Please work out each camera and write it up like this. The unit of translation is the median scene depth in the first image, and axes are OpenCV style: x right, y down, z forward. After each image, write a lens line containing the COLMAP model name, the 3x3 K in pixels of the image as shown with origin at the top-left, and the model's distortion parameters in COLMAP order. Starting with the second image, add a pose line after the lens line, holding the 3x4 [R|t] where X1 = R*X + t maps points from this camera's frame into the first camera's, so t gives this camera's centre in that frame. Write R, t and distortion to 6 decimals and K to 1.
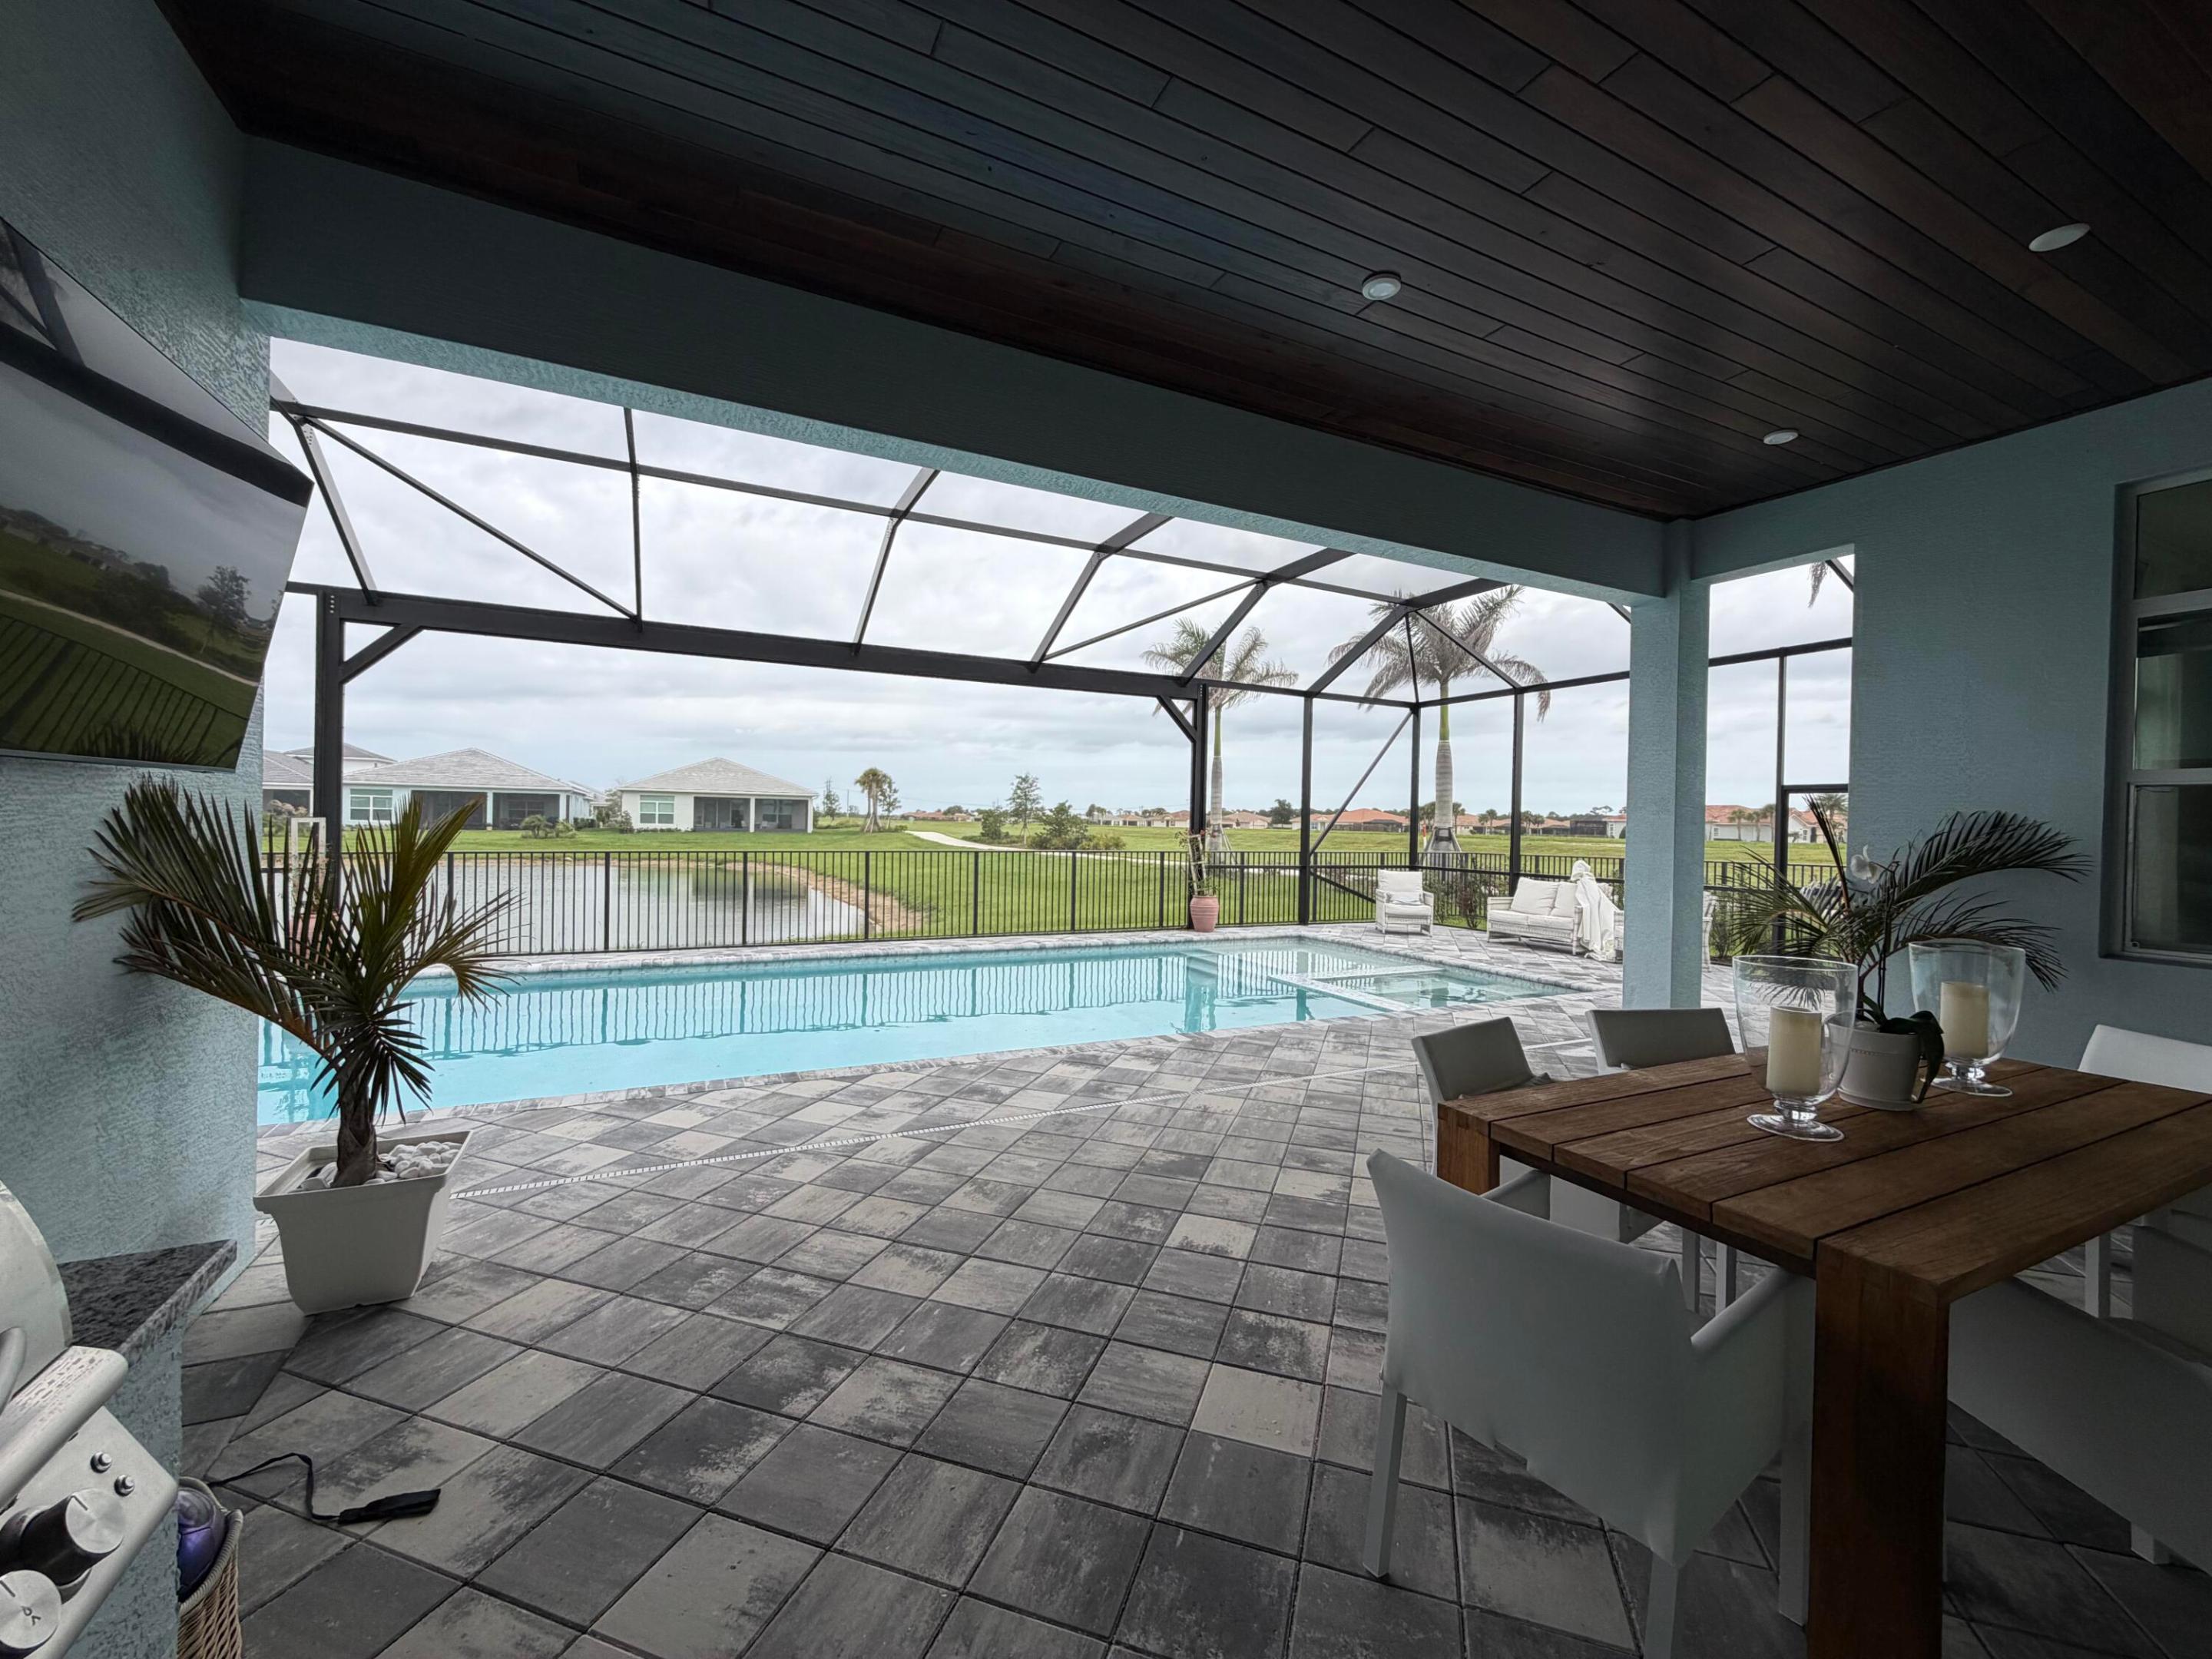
lens RADIAL K [[876.0, 0, 1096.5], [0, 876.0, 829.6], [0, 0, 1]] dist [0.000980, 0.000269]
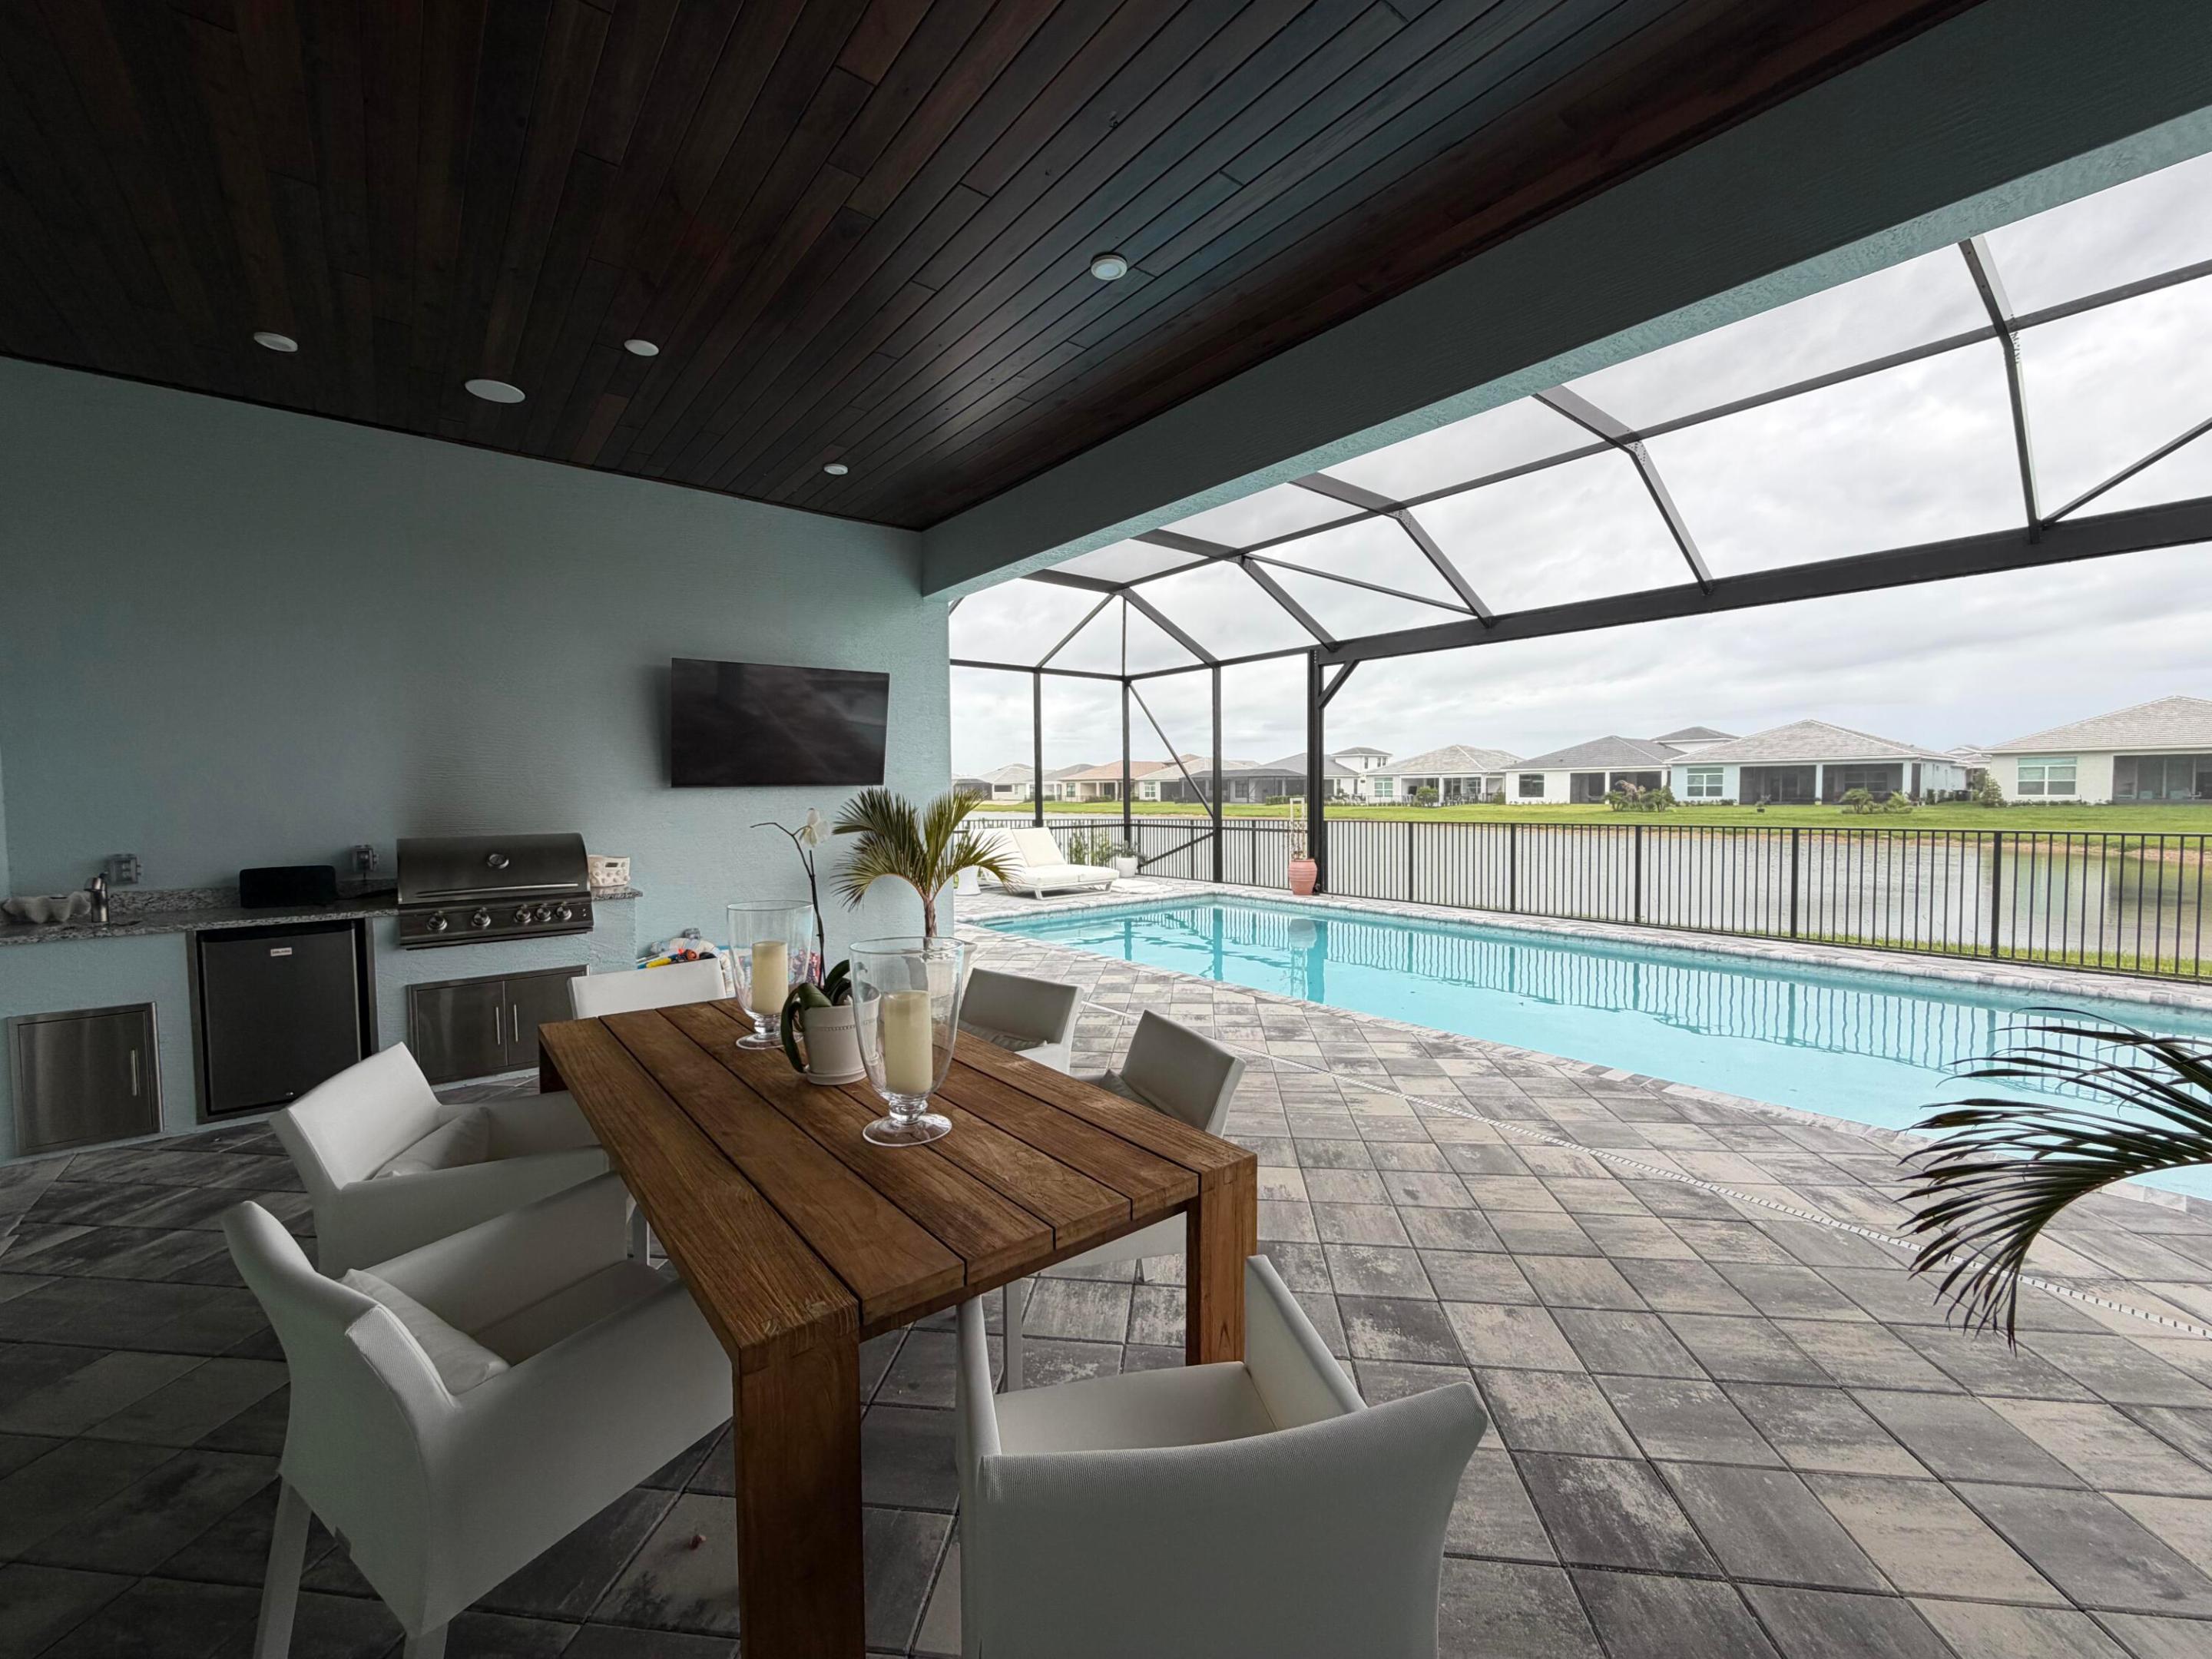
lens RADIAL K [[876.0, 0, 1103.4], [0, 876.0, 833.1], [0, 0, 1]] dist [0.000980, 0.000269]
pose [[0.227144, 0.024943, -0.973542, 0.786663], [0.006339, 0.999613, 0.027090, 0.008019], [0.973840, -0.012325, 0.226898, 0.443019]]
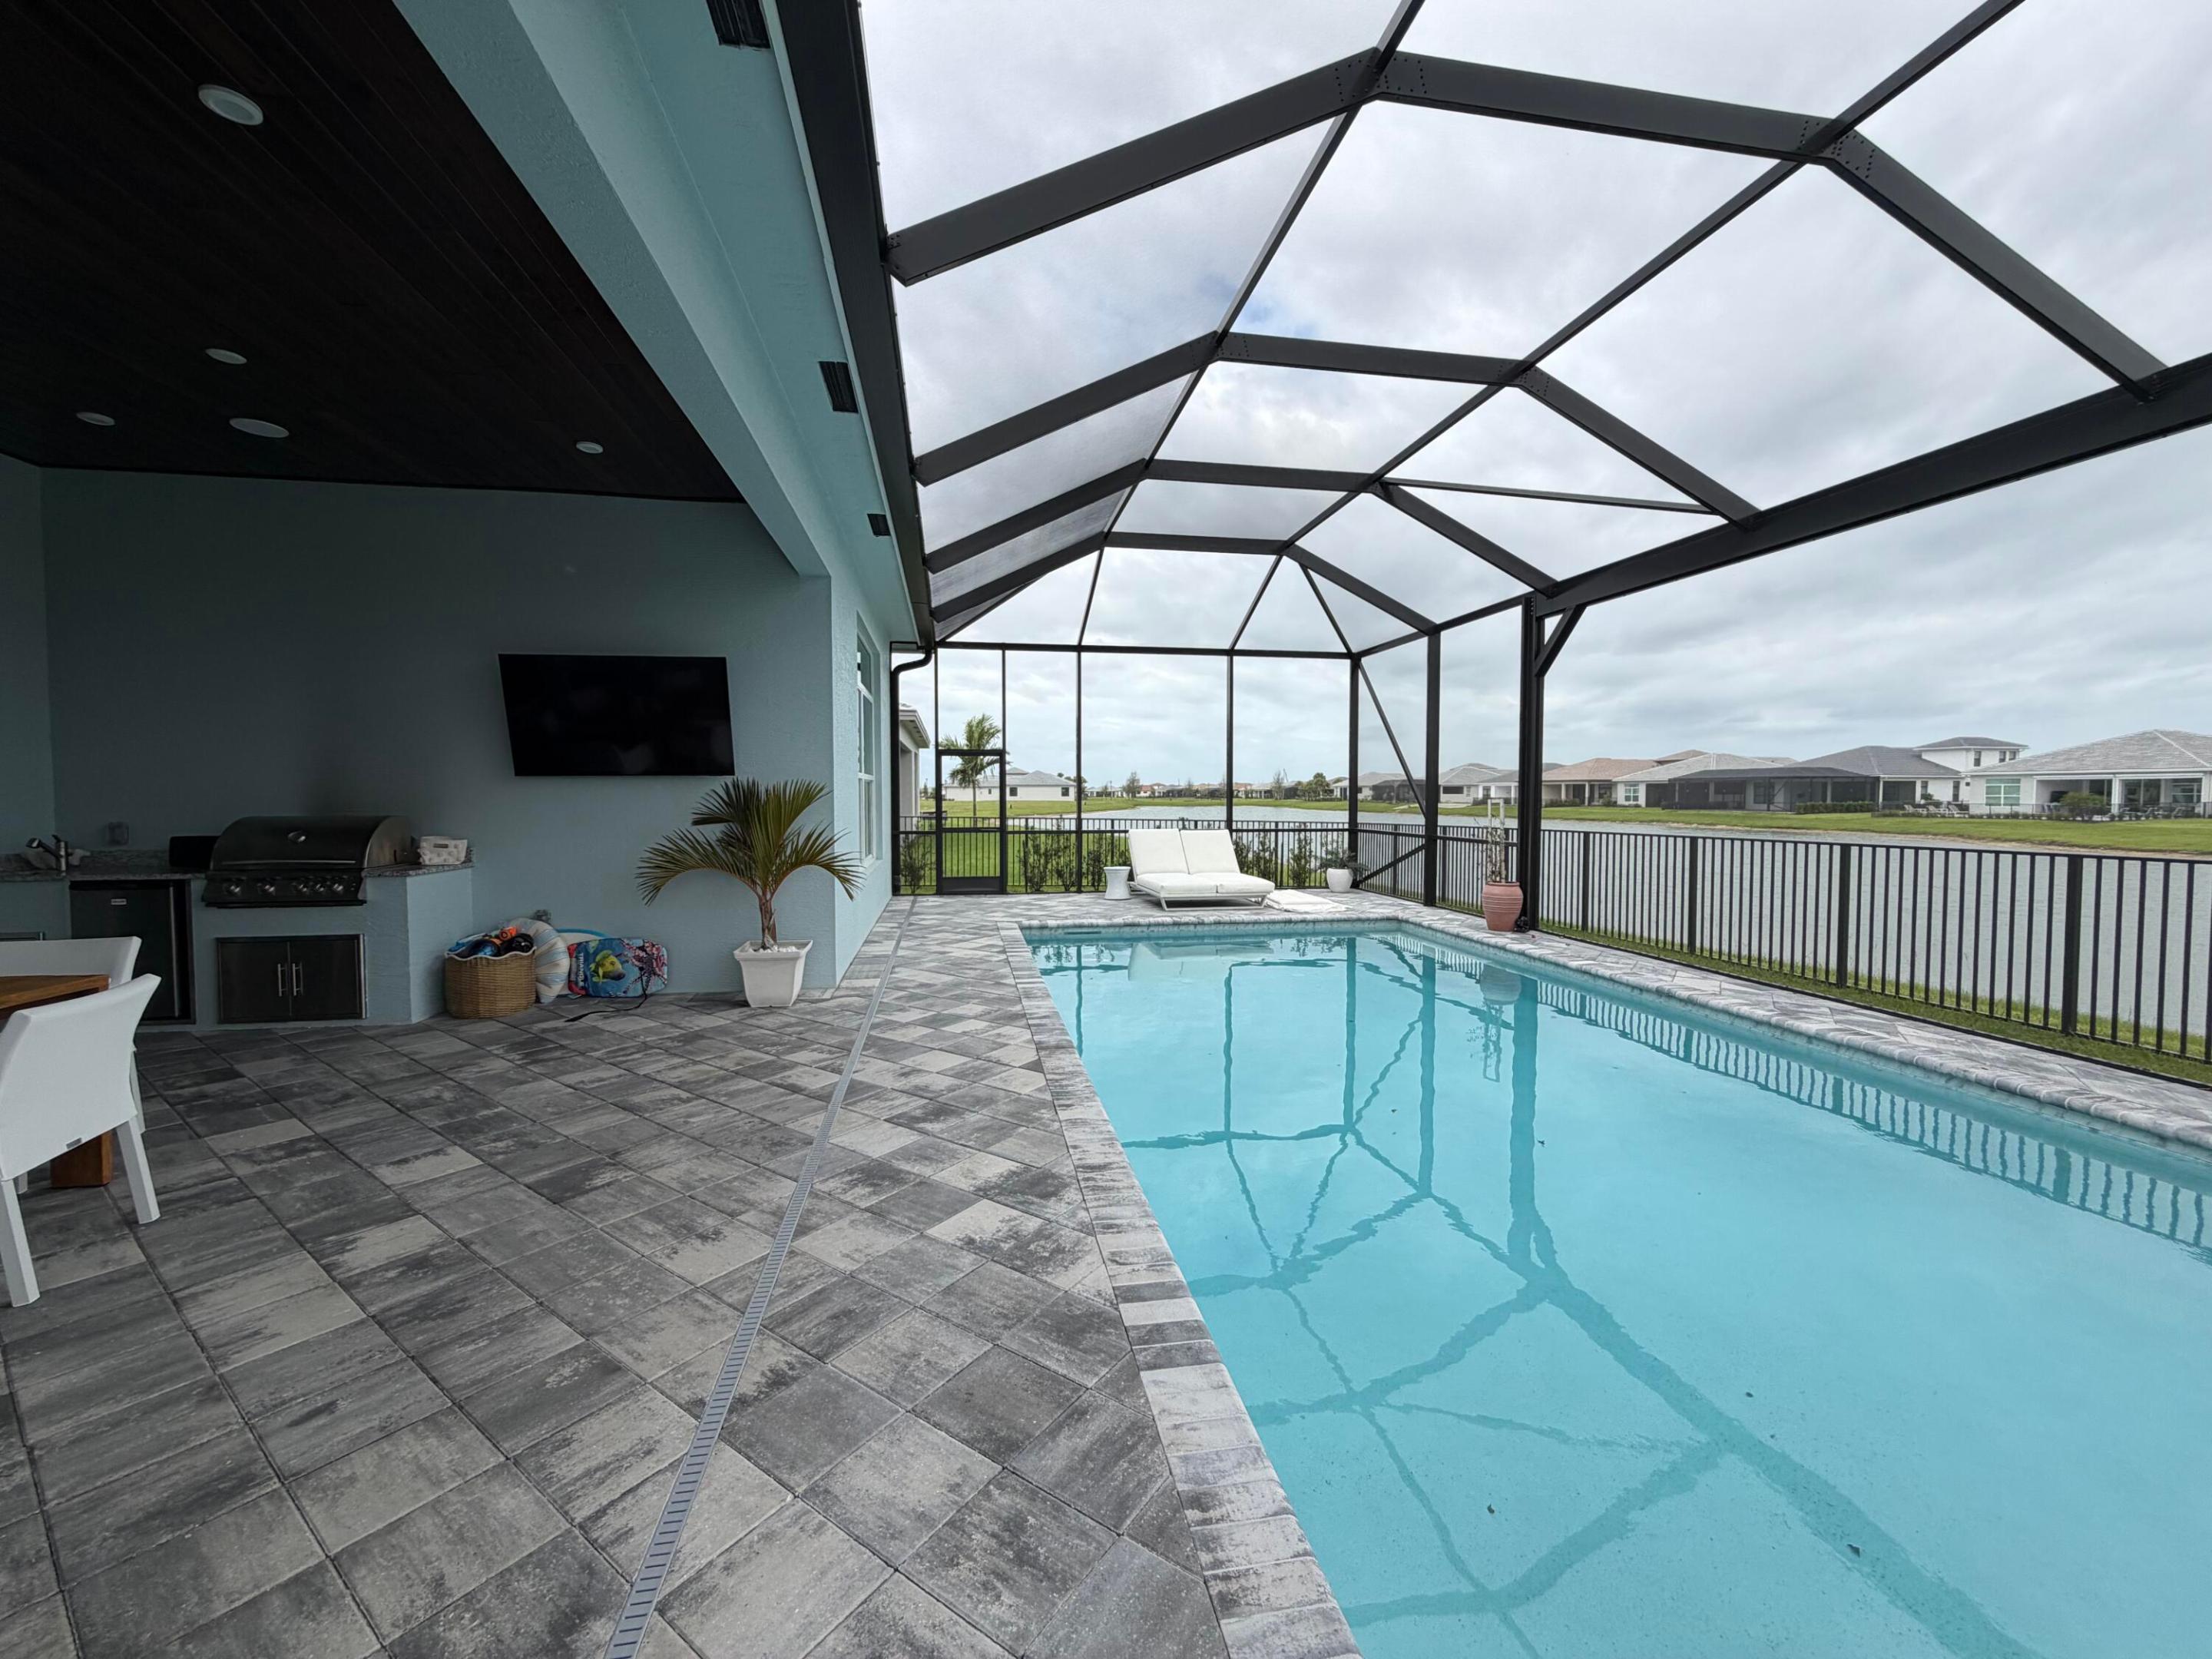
lens RADIAL K [[876.0, 0, 1104.6], [0, 876.0, 833.7], [0, 0, 1]] dist [0.000980, 0.000269]
pose [[-0.277904, 0.023728, -0.960316, 0.523475], [-0.013876, 0.999491, 0.028712, 0.009339], [0.960509, 0.021304, -0.277434, 1.185668]]
